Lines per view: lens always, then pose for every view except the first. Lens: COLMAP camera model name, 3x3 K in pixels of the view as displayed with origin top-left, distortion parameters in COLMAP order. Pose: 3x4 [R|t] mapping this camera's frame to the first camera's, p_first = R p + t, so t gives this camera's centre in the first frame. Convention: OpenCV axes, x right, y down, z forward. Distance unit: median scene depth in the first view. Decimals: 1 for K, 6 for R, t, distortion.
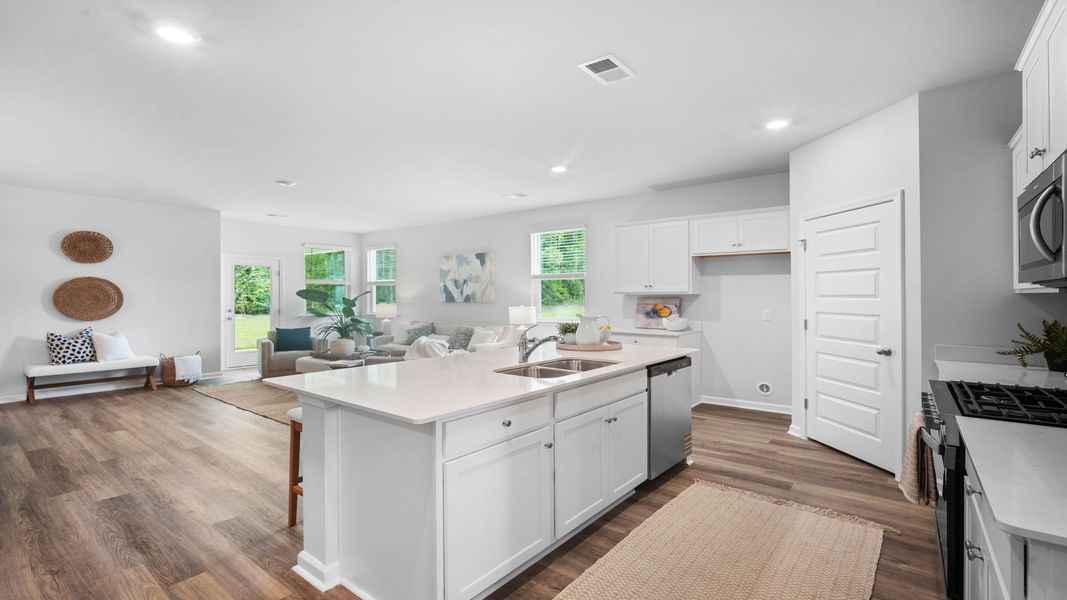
lens RADIAL K [[474.0, 0, 537.8], [0, 474.0, 297.0], [0, 0, 1]] dist [-0.011716, 0.002506]
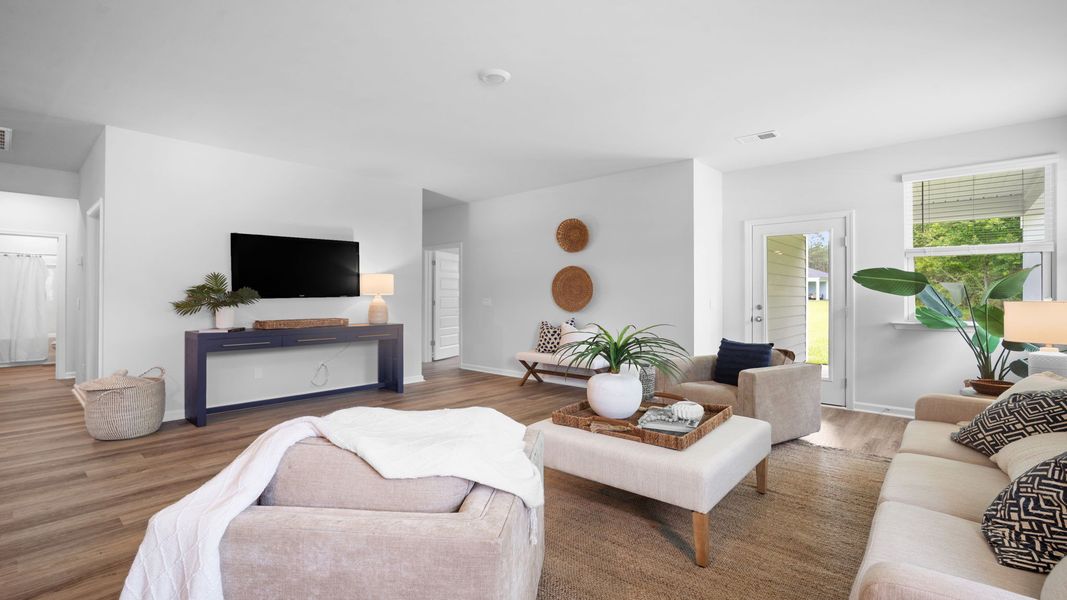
lens RADIAL K [[474.0, 0, 538.8], [0, 474.0, 293.0], [0, 0, 1]] dist [-0.011716, 0.002506]
pose [[-0.073015, -0.005452, -0.997316, 0.022017], [-0.001837, 0.999984, -0.005332, 0.017652], [0.997329, 0.001442, -0.073024, 1.004175]]
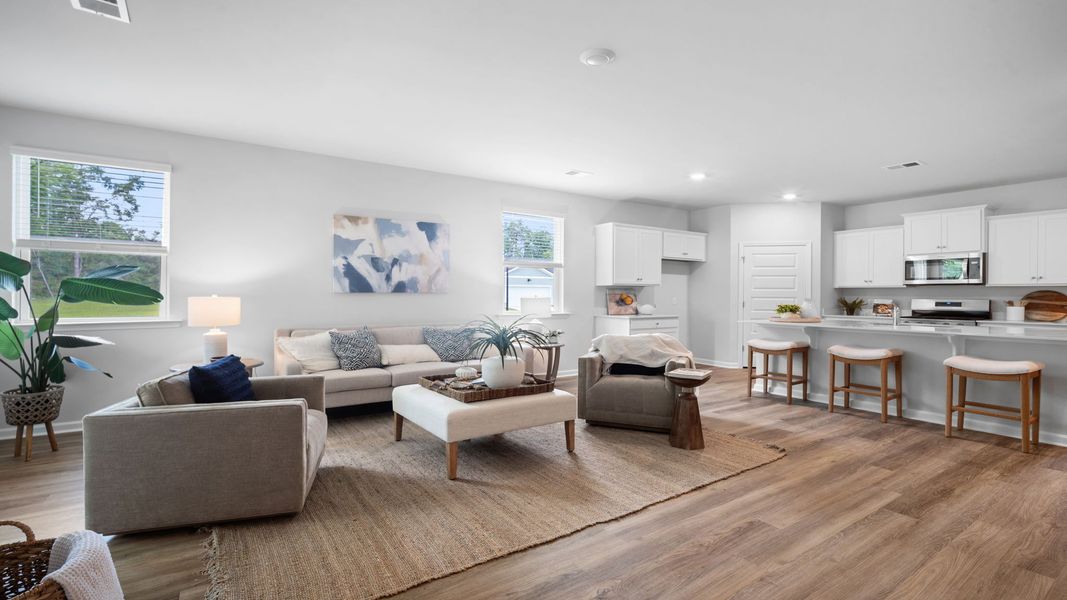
lens RADIAL K [[474.0, 0, 532.1], [0, 474.0, 299.1], [0, 0, 1]] dist [-0.011716, 0.002506]
pose [[0.319201, -0.007490, 0.947658, -0.964842], [-0.003727, 0.999951, 0.009158, 0.017304], [-0.947680, -0.006455, 0.319157, 0.827481]]
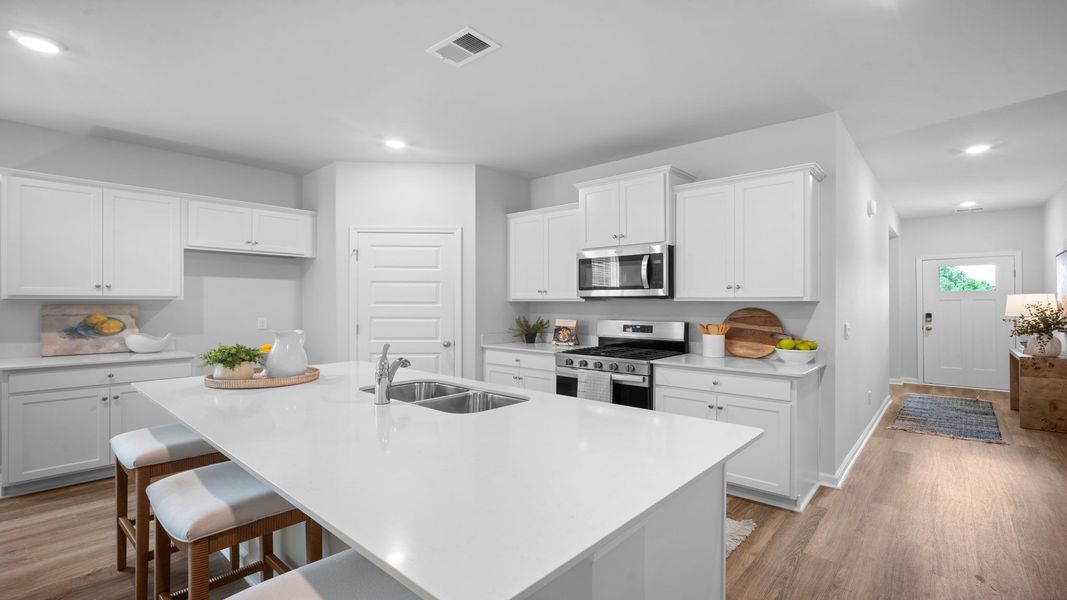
lens RADIAL K [[474.0, 0, 533.1], [0, 474.0, 300.6], [0, 0, 1]] dist [-0.011716, 0.002506]
pose [[0.072993, 0.003956, 0.997325, -0.329111], [-0.001090, 0.999992, -0.003886, -0.002216], [-0.997332, -0.000803, 0.072997, 0.365740]]
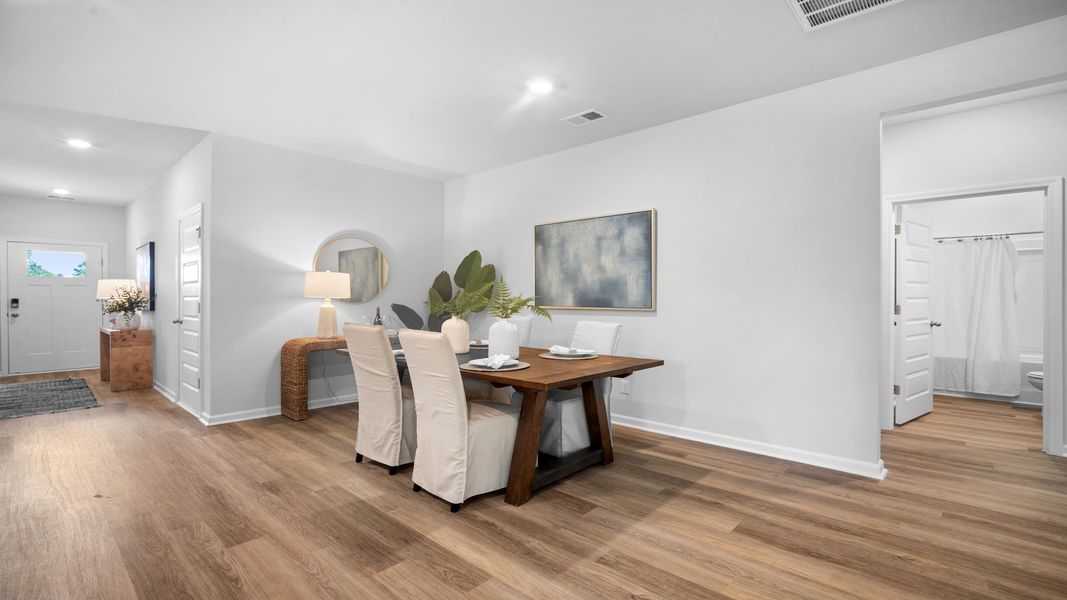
lens RADIAL K [[474.0, 0, 535.1], [0, 474.0, 299.3], [0, 0, 1]] dist [-0.011716, 0.002506]
pose [[-0.996284, 0.000366, 0.086131, -0.393056], [0.000602, 0.999996, 0.002717, 0.022159], [-0.086130, 0.002759, -0.996280, 0.454987]]
